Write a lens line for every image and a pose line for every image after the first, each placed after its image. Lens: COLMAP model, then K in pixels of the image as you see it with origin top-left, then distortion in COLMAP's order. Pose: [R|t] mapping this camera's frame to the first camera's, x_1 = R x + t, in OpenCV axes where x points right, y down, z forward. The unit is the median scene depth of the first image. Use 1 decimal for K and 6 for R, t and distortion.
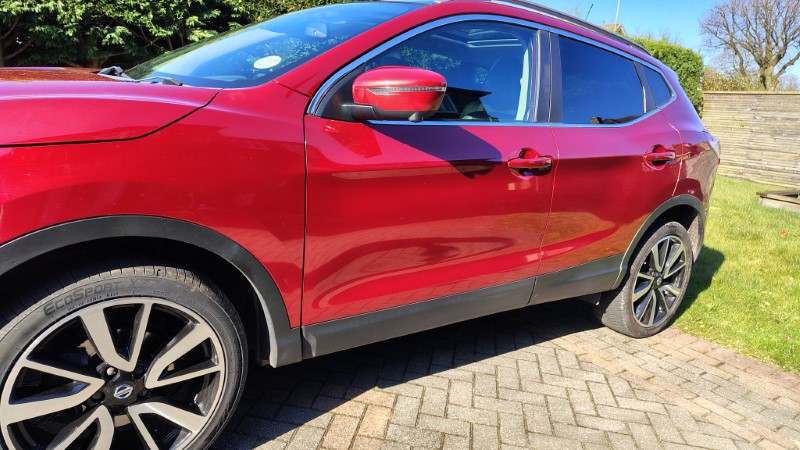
lens RADIAL K [[560.3, 0, 398.5], [0, 560.3, 223.3], [0, 0, 1]] dist [0.042504, -0.039565]
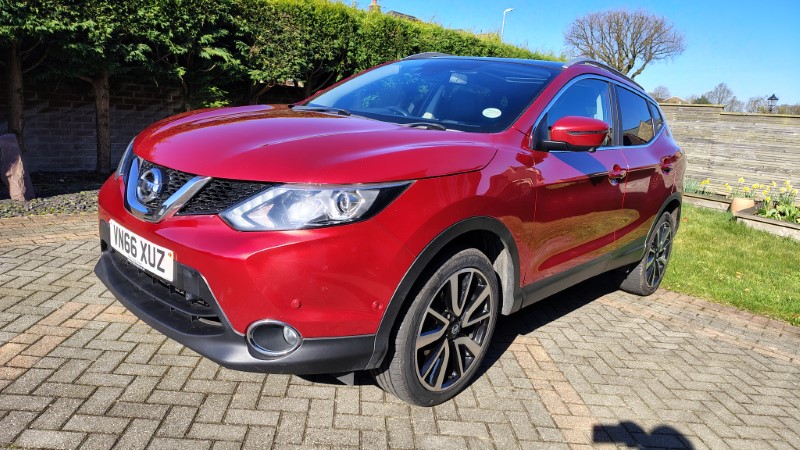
lens RADIAL K [[560.3, 0, 398.5], [0, 560.3, 223.3], [0, 0, 1]] dist [0.042504, -0.039565]
pose [[0.976858, -0.035321, 0.210951, -0.262778], [0.034779, 0.999375, 0.006282, -0.003315], [-0.211041, 0.001200, 0.977477, -0.134604]]
